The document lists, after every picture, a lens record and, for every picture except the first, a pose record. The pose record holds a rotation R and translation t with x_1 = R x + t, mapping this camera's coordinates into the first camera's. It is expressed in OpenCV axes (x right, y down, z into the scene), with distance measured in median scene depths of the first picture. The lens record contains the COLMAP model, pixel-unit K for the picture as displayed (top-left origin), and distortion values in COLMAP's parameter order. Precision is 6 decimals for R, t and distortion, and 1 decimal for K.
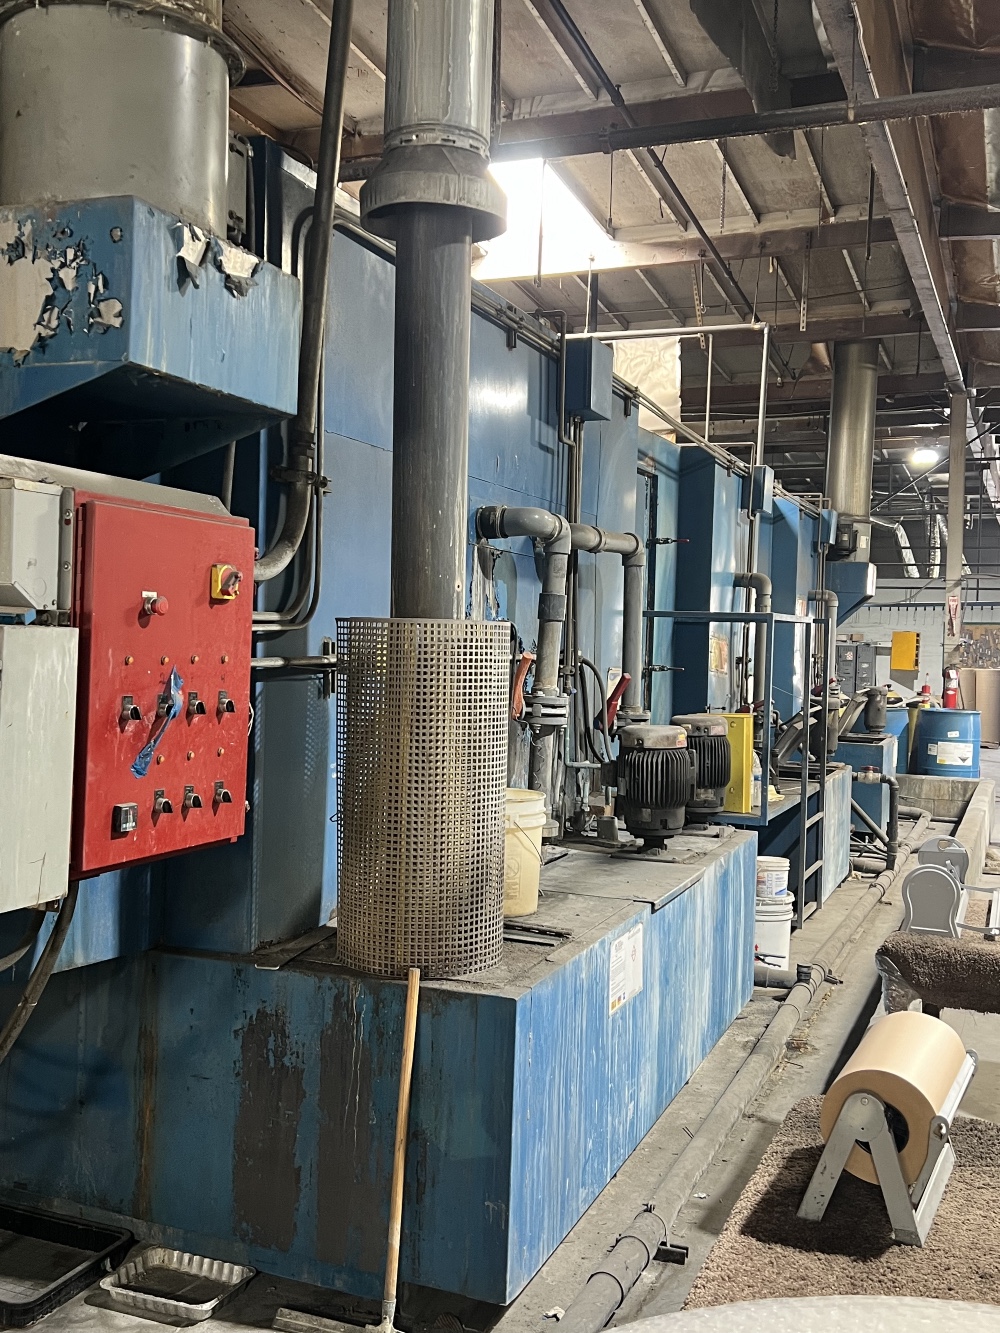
lens RADIAL K [[1330.8, 0, 500.0], [0, 1330.8, 666.5], [0, 0, 1]] dist [0.092597, -0.179518]
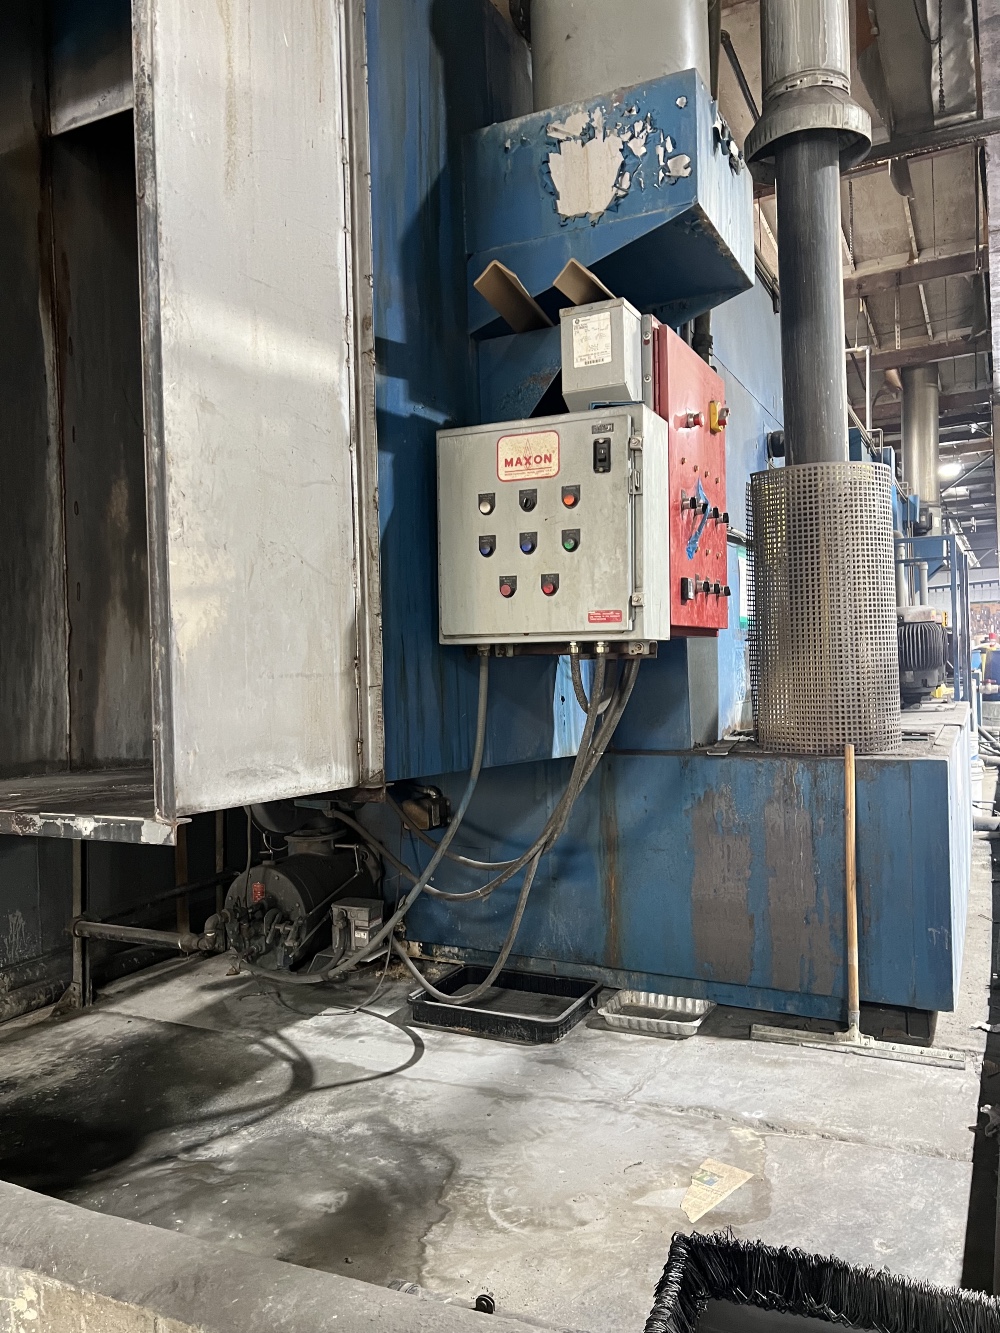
lens RADIAL K [[1004.4, 0, 495.7], [0, 1004.4, 659.5], [0, 0, 1]] dist [0.036877, -0.030596]
pose [[0.994828, -0.058744, -0.082858, -0.293256], [0.056911, 0.998083, -0.024311, 0.146452], [0.084128, 0.019470, 0.996265, 0.047395]]
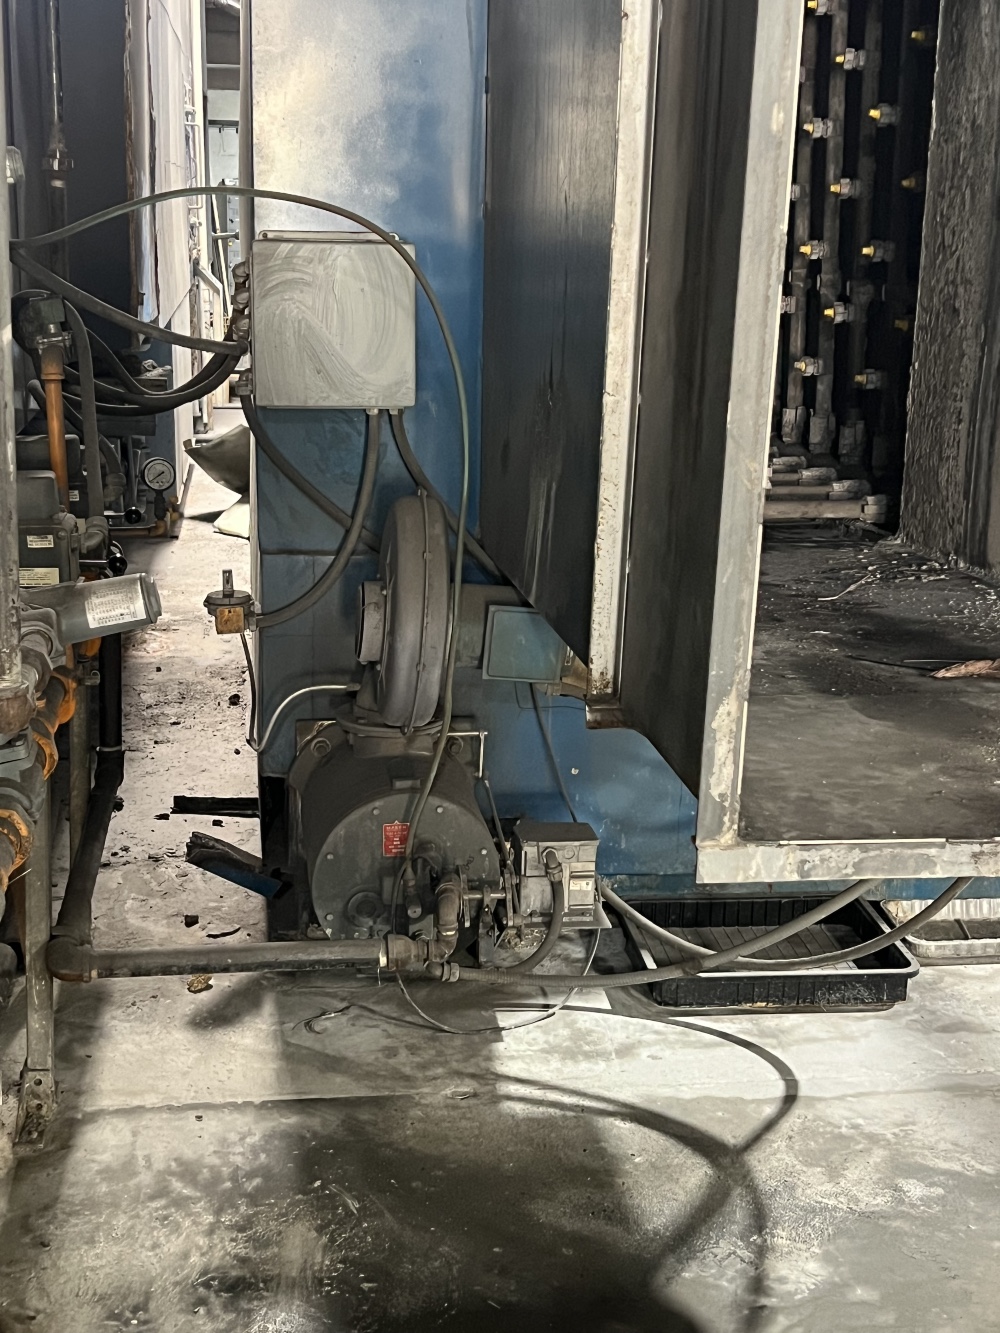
lens RADIAL K [[1794.2, 0, 506.8], [0, 1794.2, 658.4], [0, 0, 1]] dist [0.240064, -0.832921]
pose [[0.866089, -0.127503, 0.483355, -1.031937], [0.011957, 0.971932, 0.234958, 0.019240], [-0.499746, -0.197715, 0.843304, 0.209065]]
